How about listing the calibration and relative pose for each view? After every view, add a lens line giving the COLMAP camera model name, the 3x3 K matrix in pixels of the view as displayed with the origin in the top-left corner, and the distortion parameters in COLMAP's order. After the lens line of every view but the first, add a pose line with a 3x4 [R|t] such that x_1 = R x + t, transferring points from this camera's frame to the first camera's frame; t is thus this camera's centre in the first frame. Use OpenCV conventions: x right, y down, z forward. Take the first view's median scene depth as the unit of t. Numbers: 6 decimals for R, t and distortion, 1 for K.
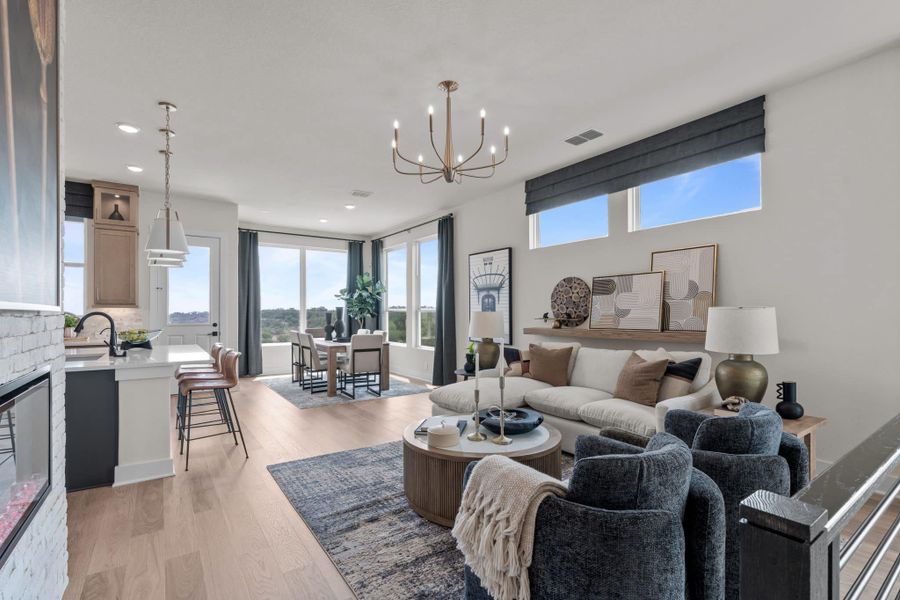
lens RADIAL K [[409.7, 0, 450.1], [0, 409.7, 313.4], [0, 0, 1]] dist [-0.027821, -0.000163]
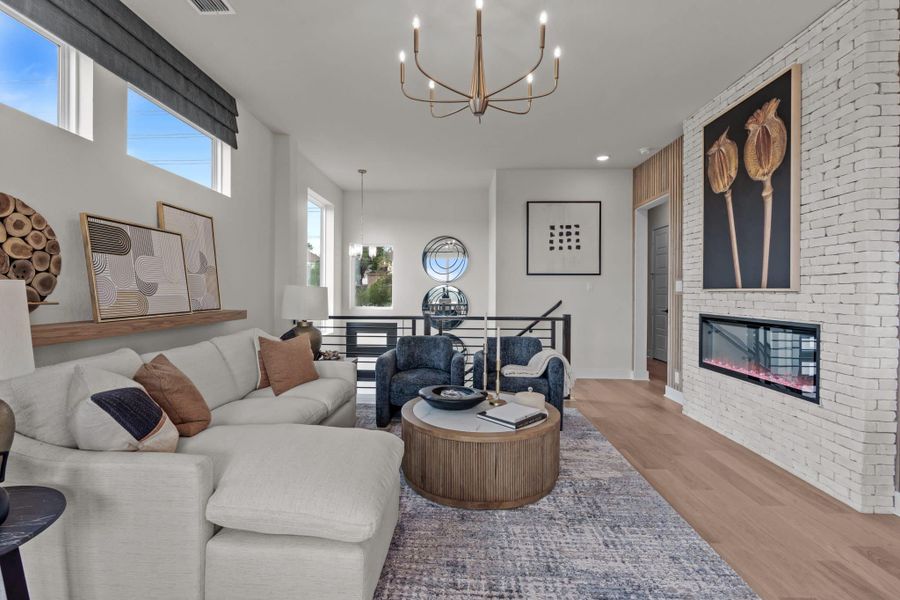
lens RADIAL K [[406.8, 0, 446.6], [0, 406.8, 287.2], [0, 0, 1]] dist [-0.002568, -0.000229]
pose [[-0.801994, 0.001313, 0.597331, -0.234622], [-0.005120, 0.999946, -0.009072, -0.000015], [-0.597311, -0.010334, -0.801943, 0.950604]]
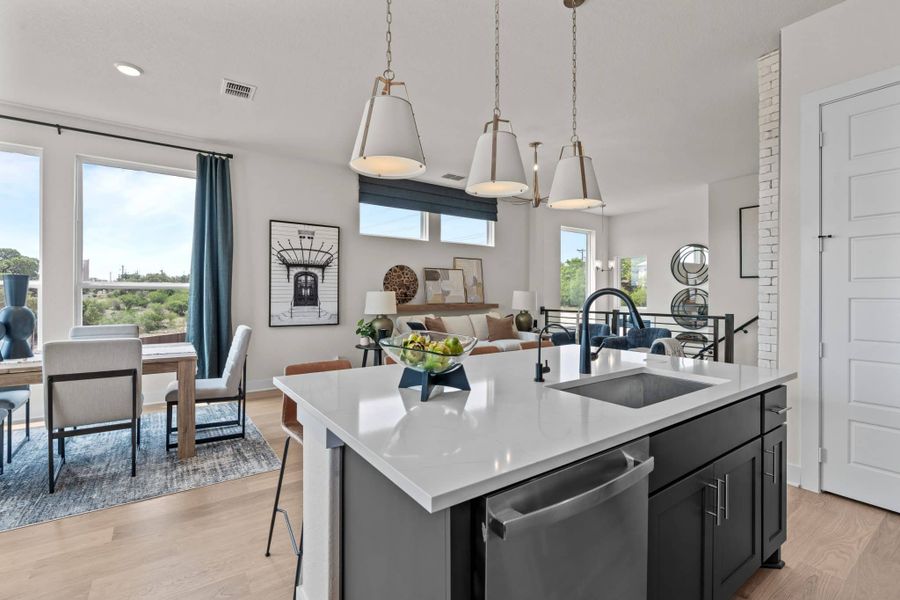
lens RADIAL K [[406.8, 0, 446.6], [0, 406.8, 287.2], [0, 0, 1]] dist [-0.002568, -0.000229]
pose [[-0.005224, 0.018001, 0.999824, -0.890186], [-0.001101, 0.999837, -0.018007, 0.003207], [-0.999986, -0.001195, -0.005204, 0.783172]]
